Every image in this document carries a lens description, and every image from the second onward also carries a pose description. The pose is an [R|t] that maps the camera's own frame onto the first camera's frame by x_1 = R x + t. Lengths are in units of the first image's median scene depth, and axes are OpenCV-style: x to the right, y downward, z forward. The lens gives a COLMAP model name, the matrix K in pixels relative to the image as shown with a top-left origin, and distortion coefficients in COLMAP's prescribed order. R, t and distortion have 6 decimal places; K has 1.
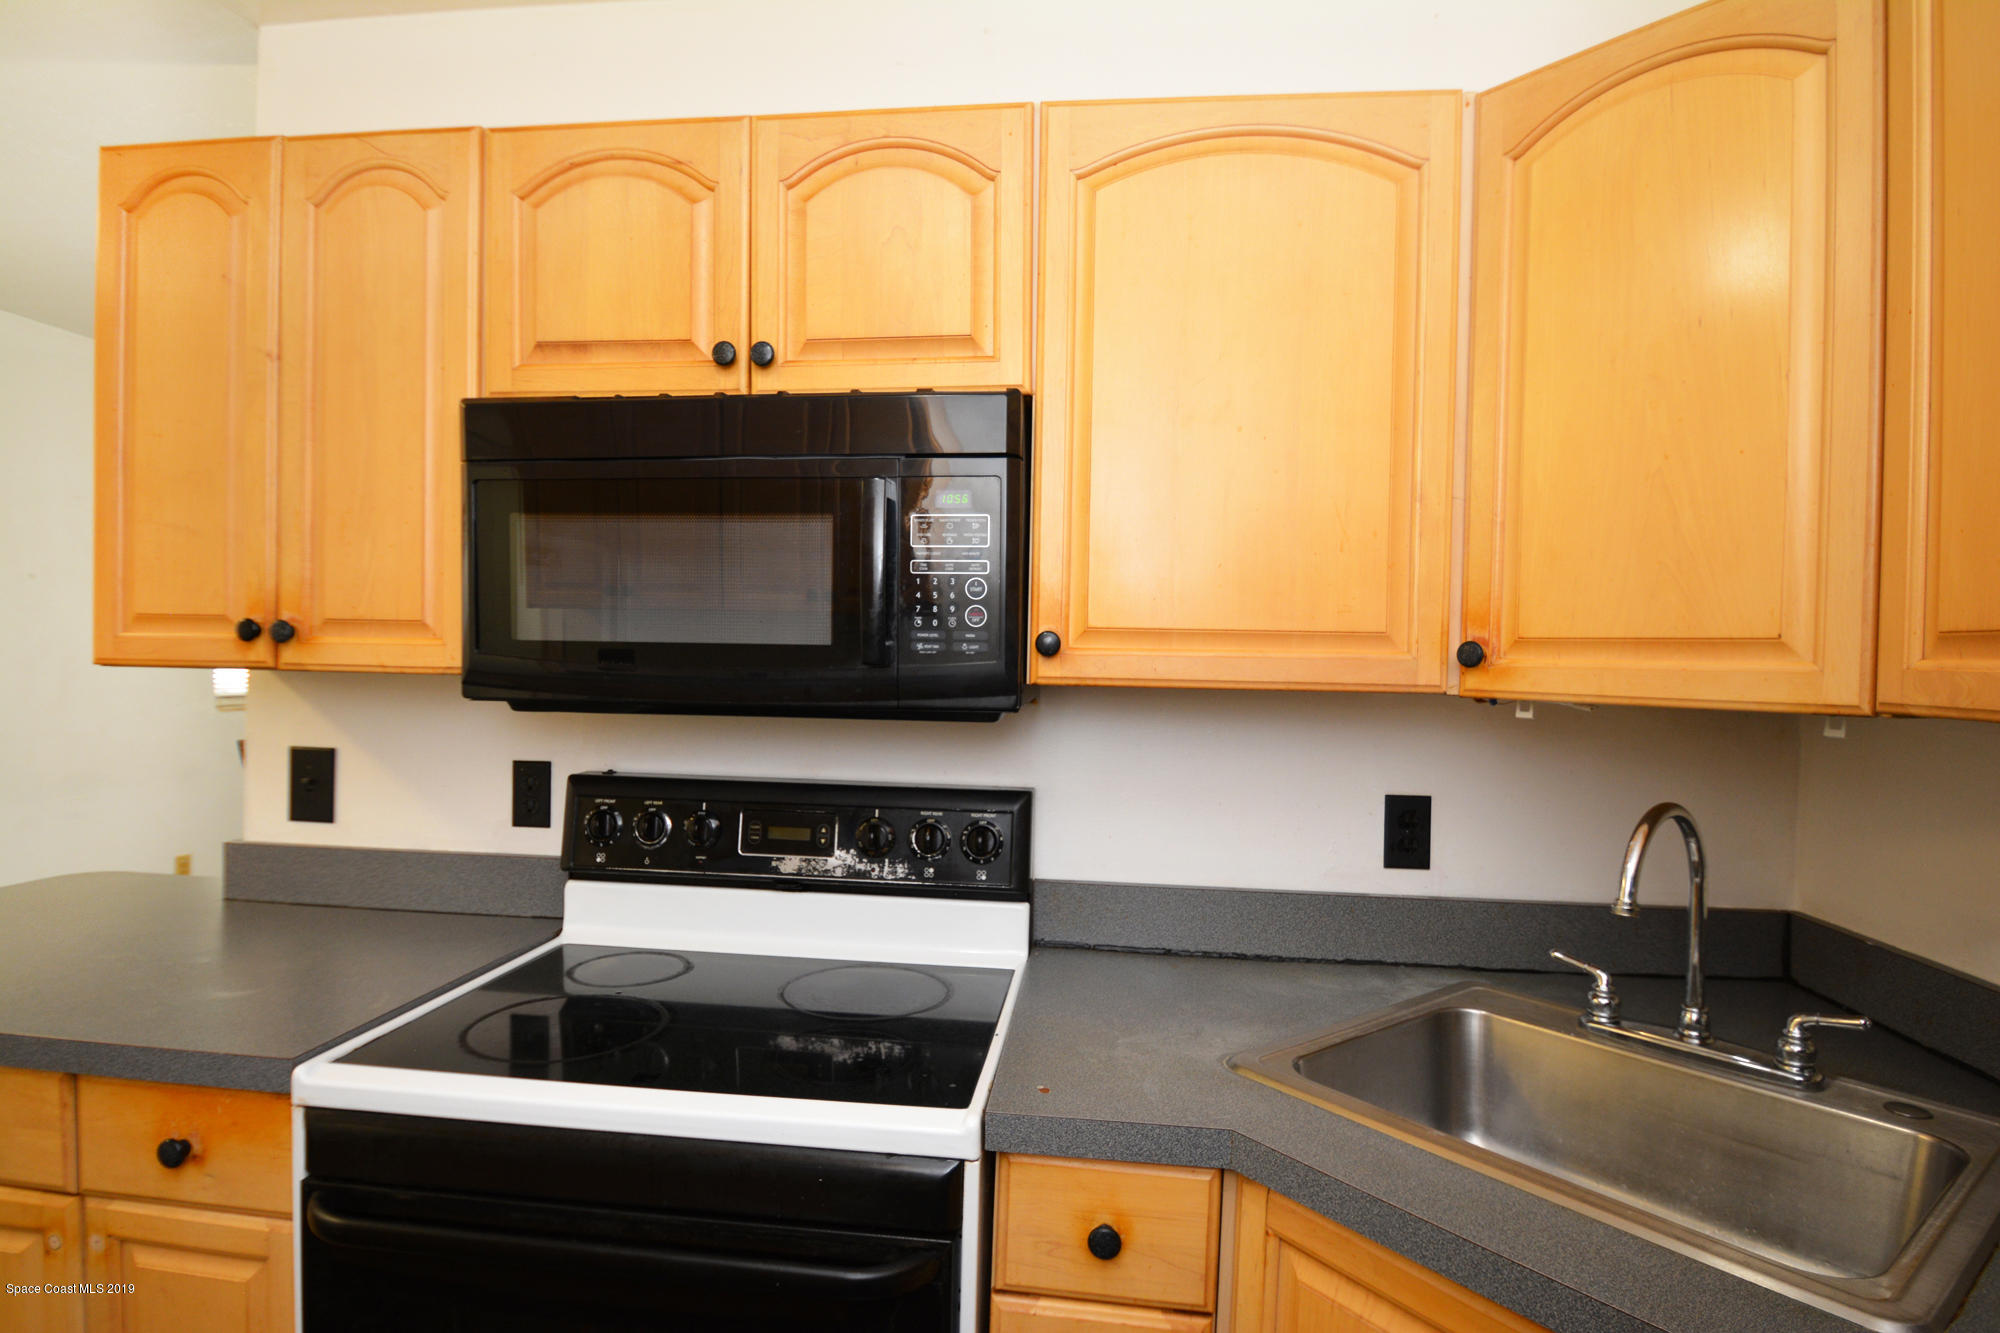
lens RADIAL K [[1064.5, 0, 1000.0], [0, 1064.5, 666.5], [0, 0, 1]] dist [0.014952, -0.022078]
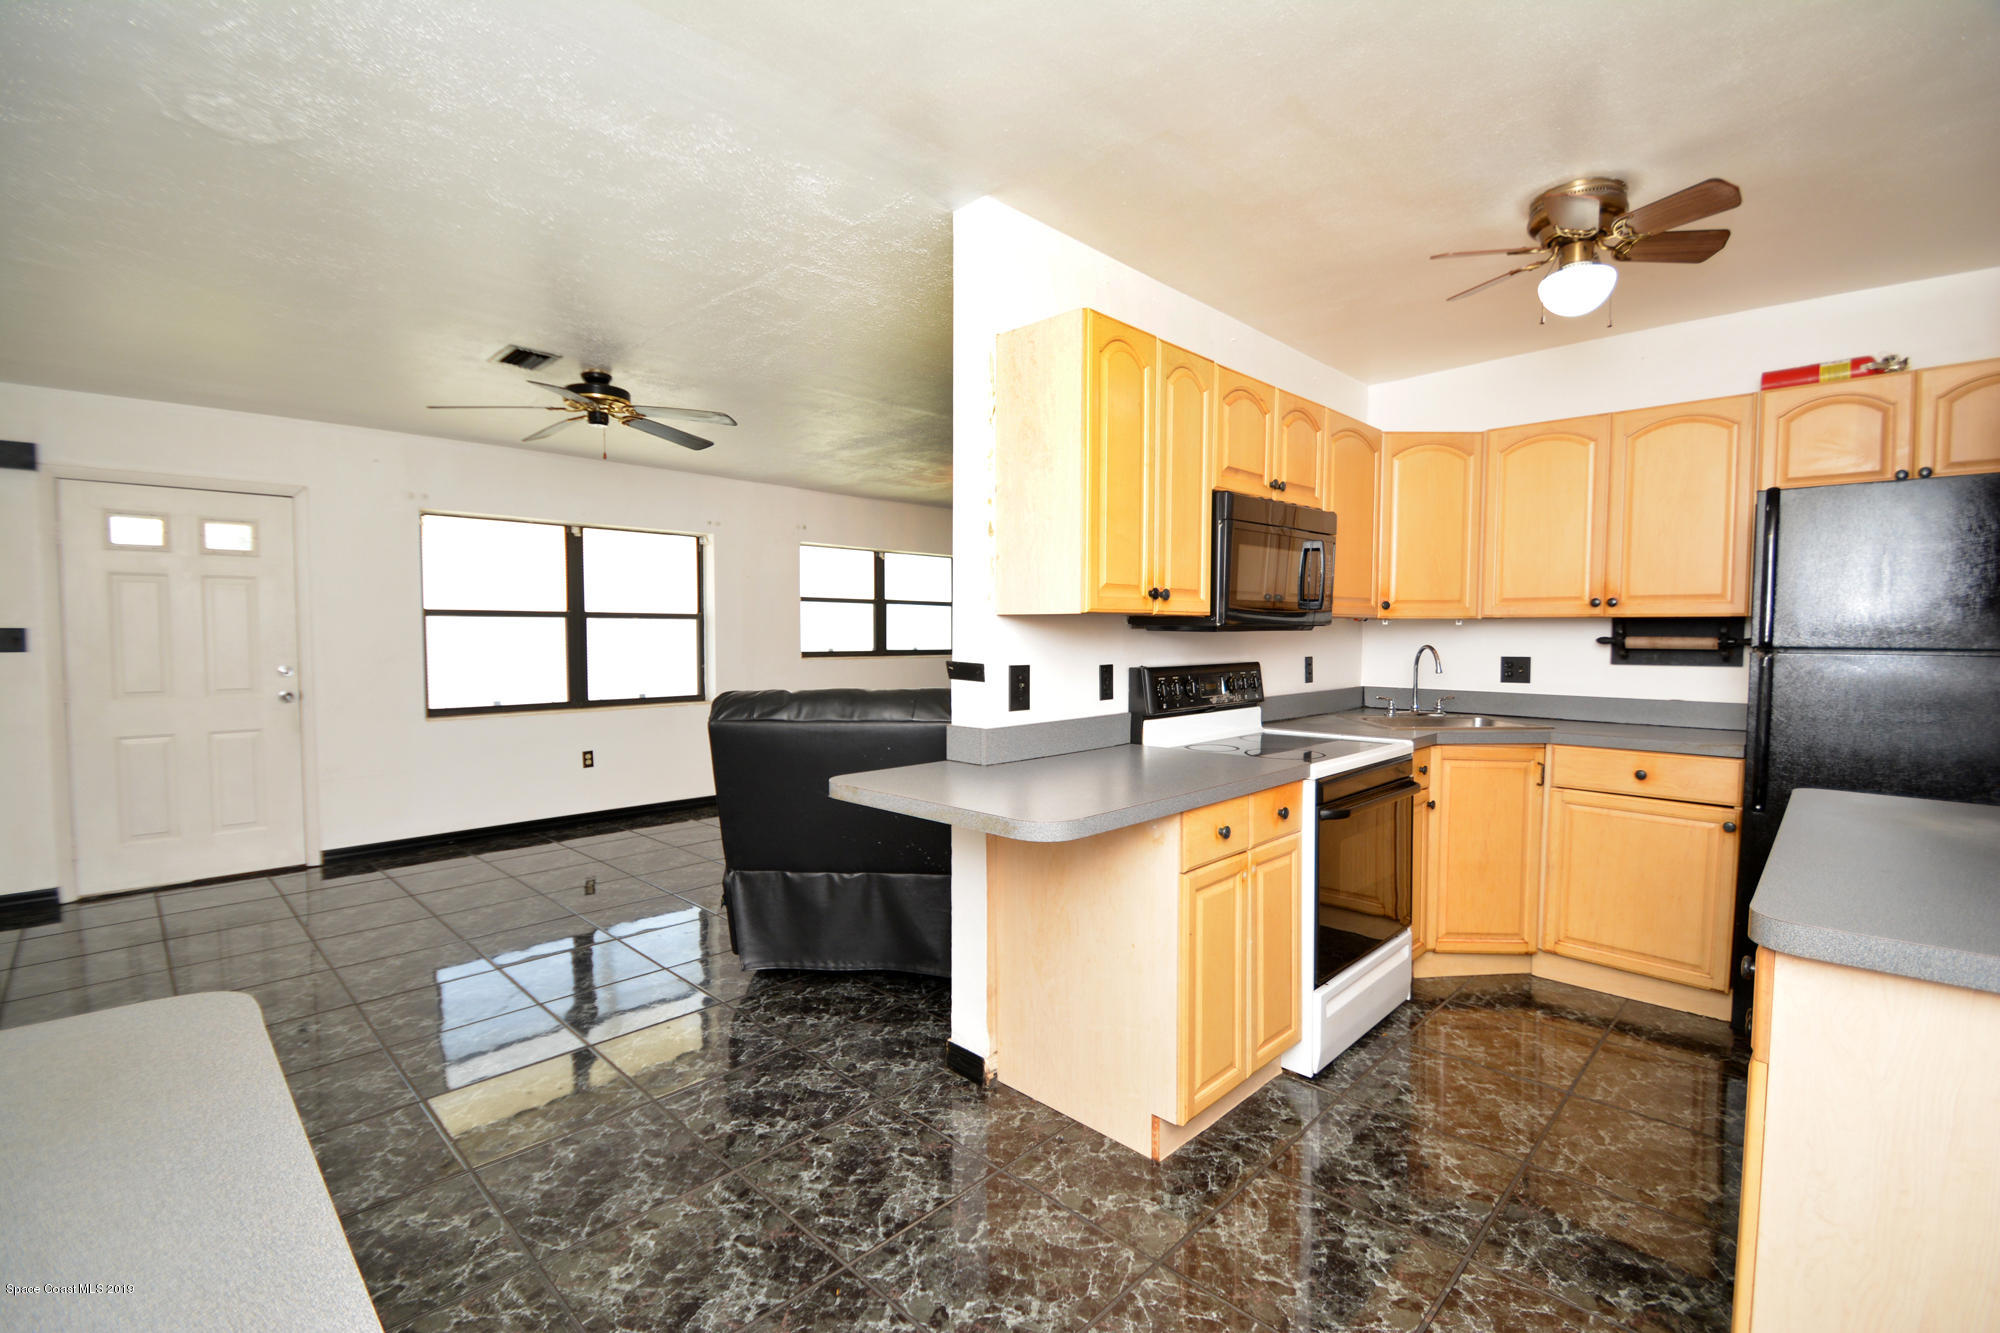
lens RADIAL K [[873.6, 0, 1000.0], [0, 873.6, 666.5], [0, 0, 1]] dist [0.000205, -0.000161]
pose [[0.617406, -0.057330, 0.784553, -1.948871], [0.025417, 0.998274, 0.052946, 0.004557], [-0.786234, -0.012748, 0.617797, 0.211168]]
